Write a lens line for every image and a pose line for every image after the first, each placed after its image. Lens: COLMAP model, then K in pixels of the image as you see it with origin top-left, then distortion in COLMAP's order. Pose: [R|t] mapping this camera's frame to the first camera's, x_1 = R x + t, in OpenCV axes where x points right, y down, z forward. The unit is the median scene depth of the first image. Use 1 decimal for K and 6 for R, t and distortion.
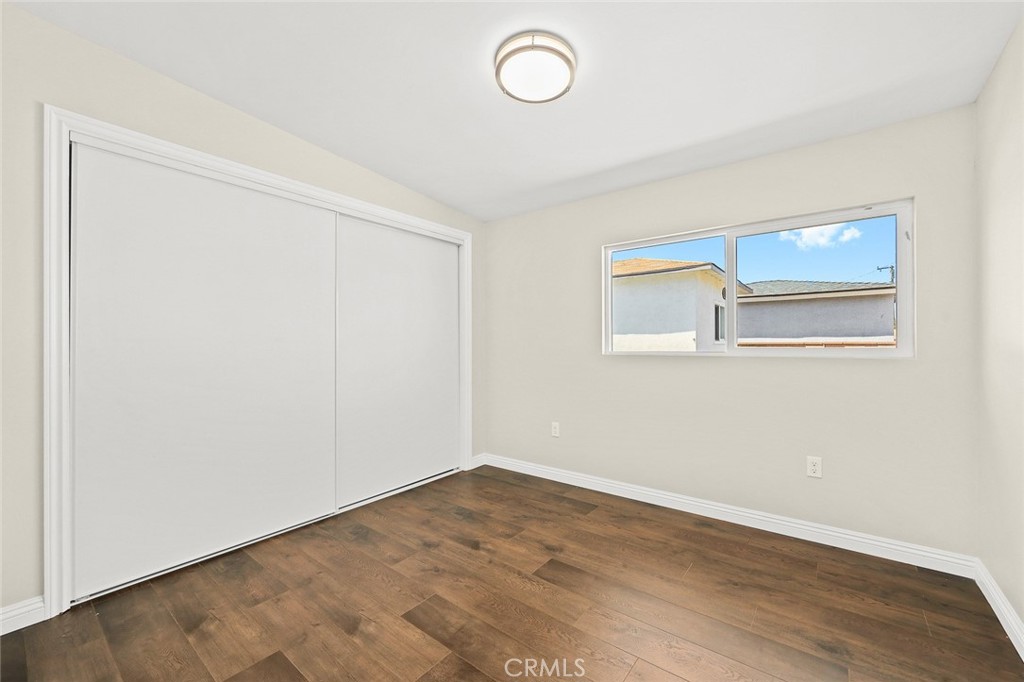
lens RADIAL K [[413.4, 0, 510.6], [0, 413.4, 334.2], [0, 0, 1]] dist [-0.000435, 0.000008]
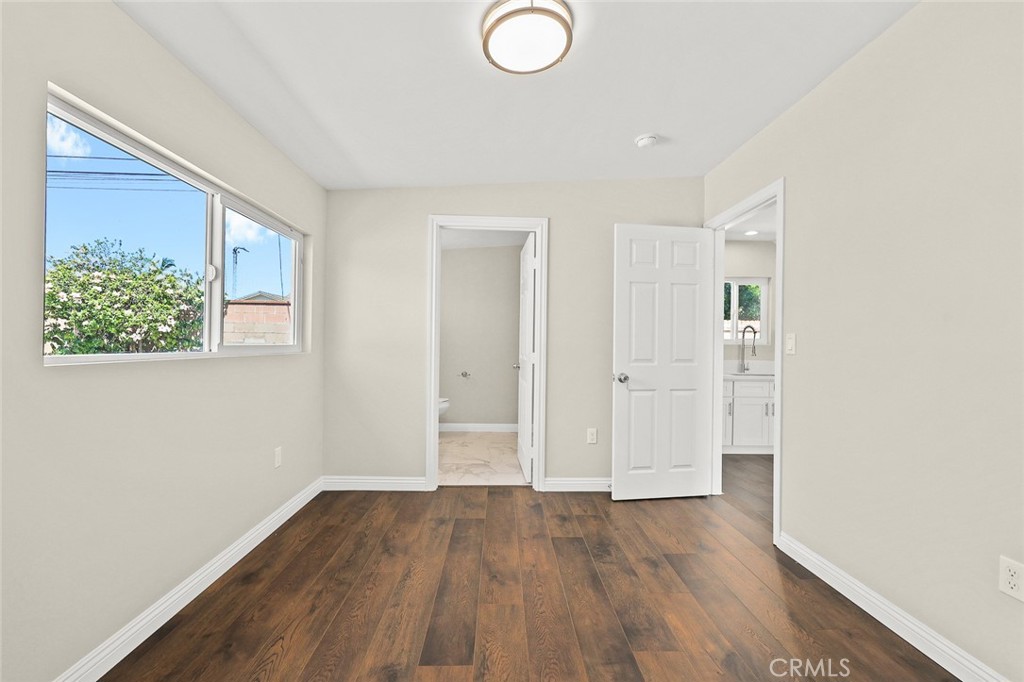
lens RADIAL K [[411.5, 0, 512.1], [0, 411.5, 343.4], [0, 0, 1]] dist [0.006750, 0.000153]
pose [[-0.644683, -0.005090, 0.764433, -0.543752], [-0.031409, 0.999310, -0.019834, 0.032562], [-0.763805, -0.036796, -0.644398, 1.433998]]
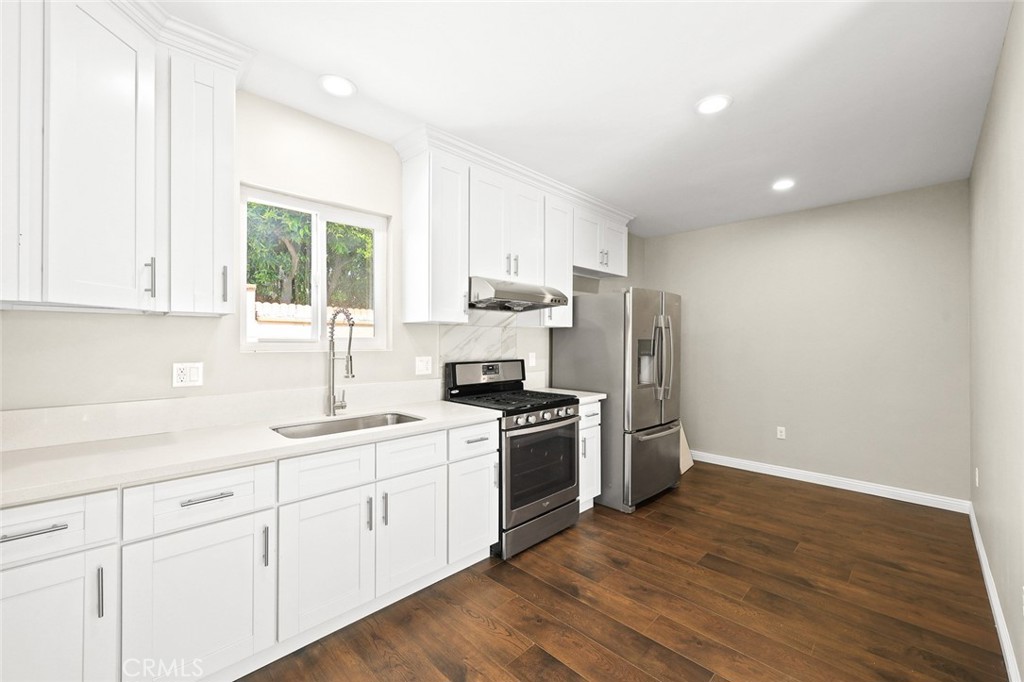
lens RADIAL K [[411.4, 0, 512.0], [0, 411.4, 341.0], [0, 0, 1]] dist [0.003678, 0.000420]
pose [[-0.994238, 0.001632, 0.107182, -0.422682], [-0.000697, 0.999765, -0.021681, 0.005866], [-0.107192, -0.021631, -0.994003, 0.951074]]
